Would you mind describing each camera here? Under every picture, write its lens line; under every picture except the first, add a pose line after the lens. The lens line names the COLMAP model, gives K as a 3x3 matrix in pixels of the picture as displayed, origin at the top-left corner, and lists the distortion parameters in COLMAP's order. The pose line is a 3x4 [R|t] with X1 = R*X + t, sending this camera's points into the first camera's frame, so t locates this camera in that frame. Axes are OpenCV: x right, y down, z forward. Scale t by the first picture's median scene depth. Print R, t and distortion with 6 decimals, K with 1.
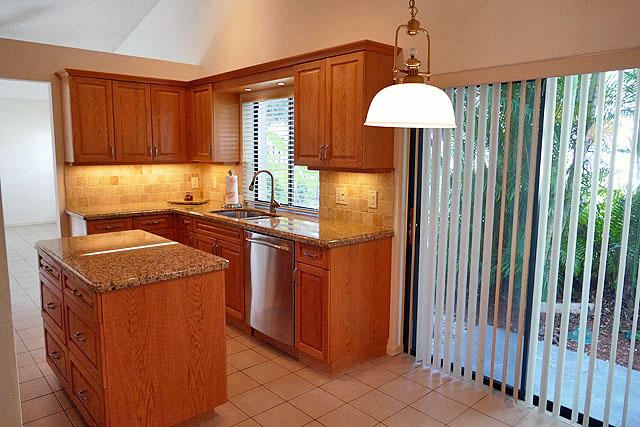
lens RADIAL K [[453.7, 0, 320.0], [0, 453.7, 213.5], [0, 0, 1]] dist [-0.014942, 0.001008]
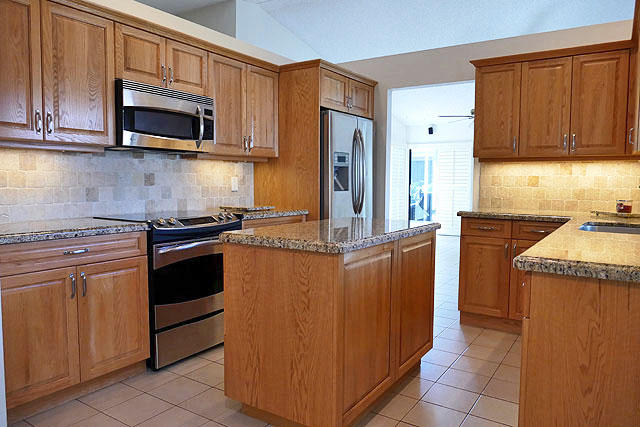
lens RADIAL K [[453.7, 0, 320.0], [0, 453.7, 213.5], [0, 0, 1]] dist [-0.014942, 0.001008]
pose [[0.251379, 0.063340, -0.965814, 0.324958], [-0.138878, 0.989891, 0.028772, 0.022409], [0.957873, 0.126897, 0.257635, 0.487708]]
